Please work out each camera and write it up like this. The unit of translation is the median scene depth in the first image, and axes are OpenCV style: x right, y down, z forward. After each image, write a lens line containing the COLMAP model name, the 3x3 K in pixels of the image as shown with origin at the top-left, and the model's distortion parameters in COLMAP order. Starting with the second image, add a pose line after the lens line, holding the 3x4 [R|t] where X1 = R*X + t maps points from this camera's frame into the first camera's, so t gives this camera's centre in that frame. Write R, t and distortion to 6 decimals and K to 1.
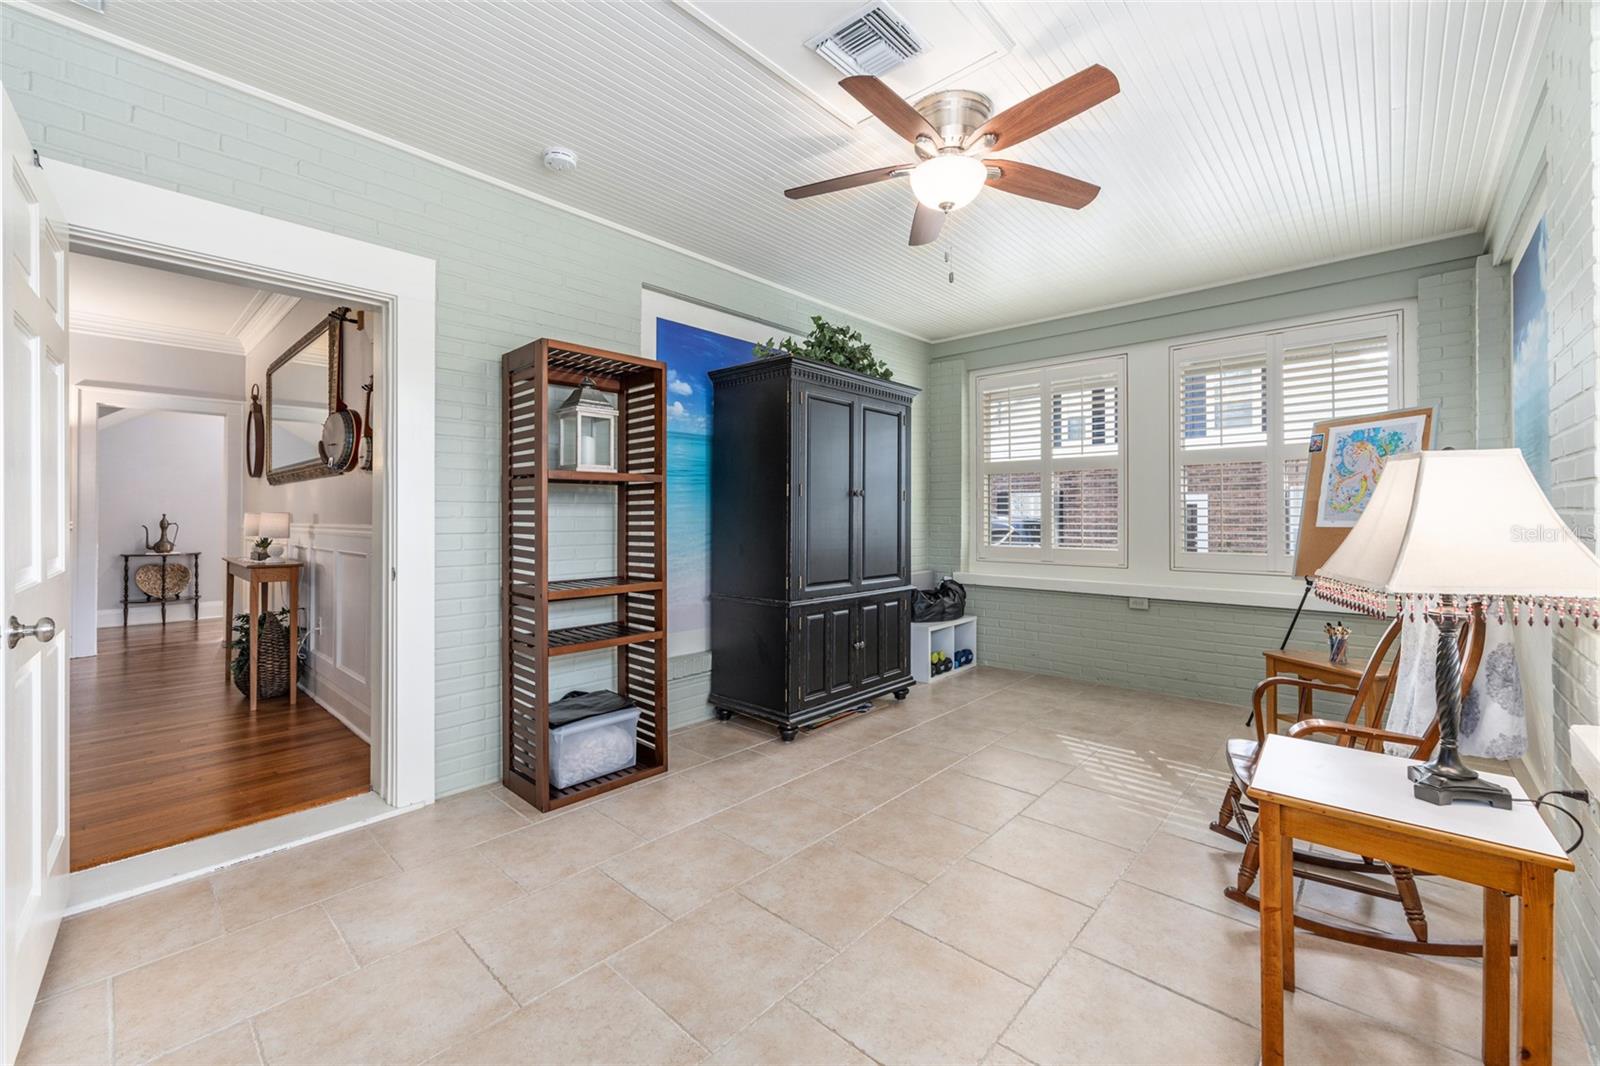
lens RADIAL K [[648.6, 0, 802.9], [0, 648.6, 517.6], [0, 0, 1]] dist [0.001600, 0.000162]
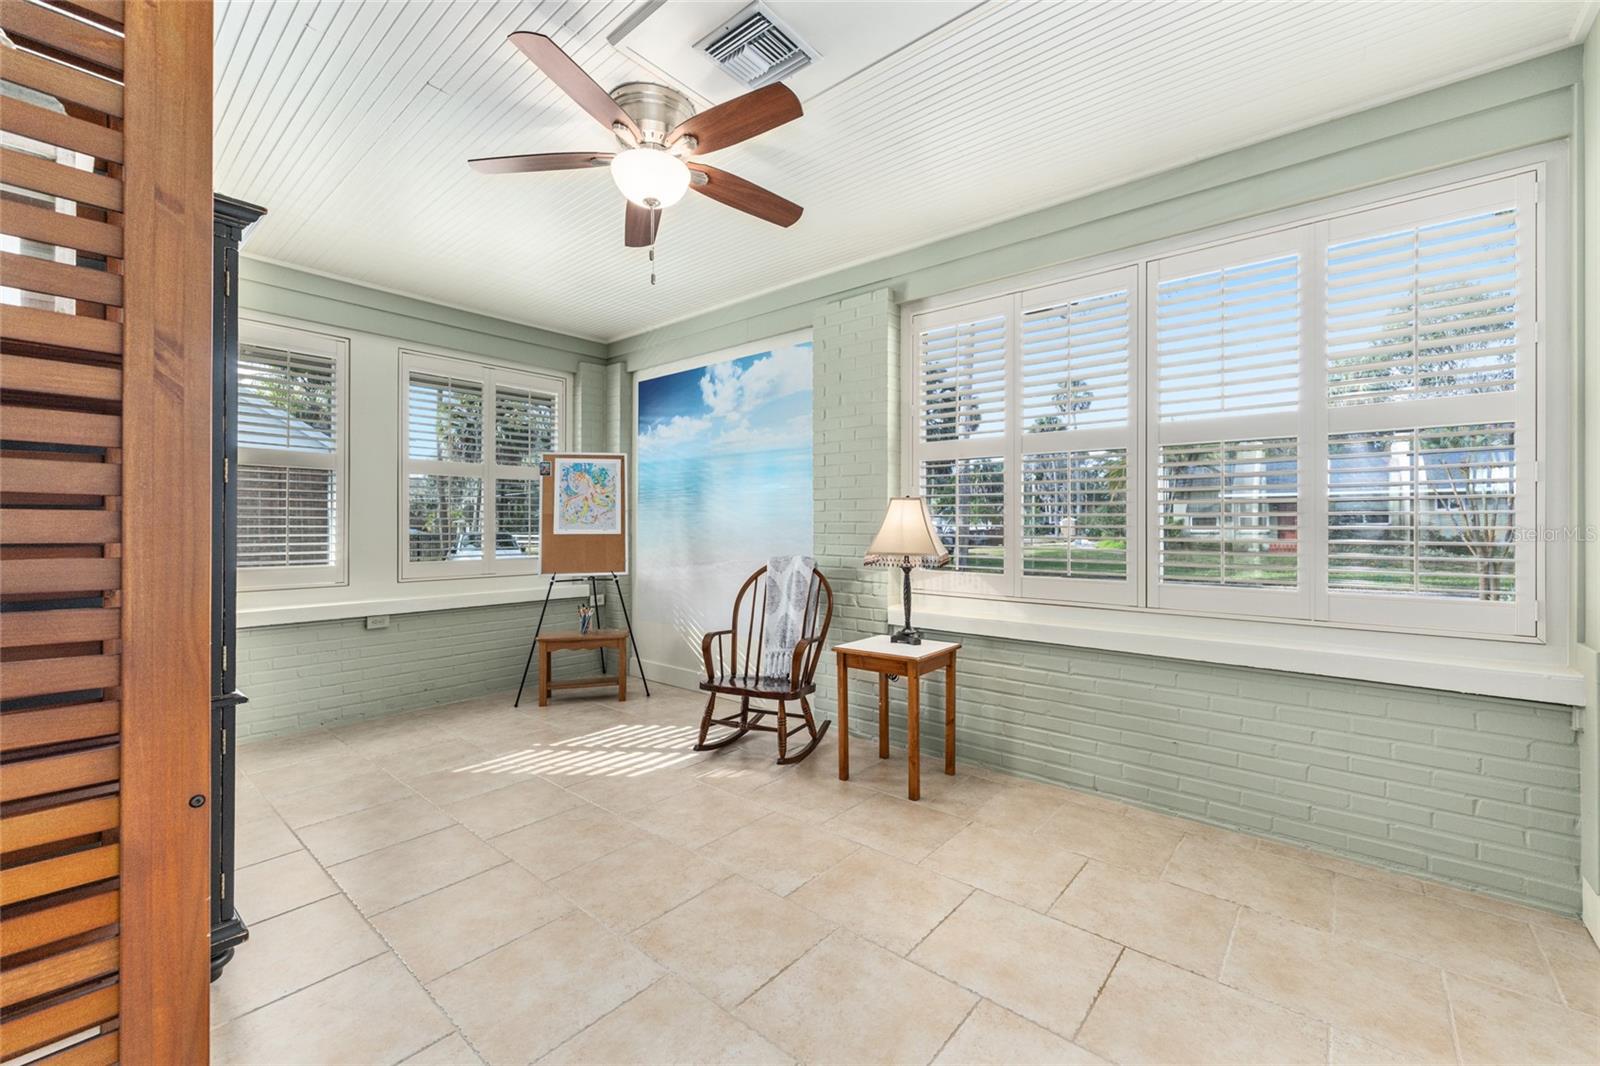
lens RADIAL K [[648.6, 0, 804.6], [0, 648.6, 528.3], [0, 0, 1]] dist [0.001600, 0.000162]
pose [[-0.031569, -0.001204, 0.999501, -0.527274], [0.004086, 0.999991, 0.001333, 0.003131], [-0.999493, 0.004126, -0.031564, 0.563608]]
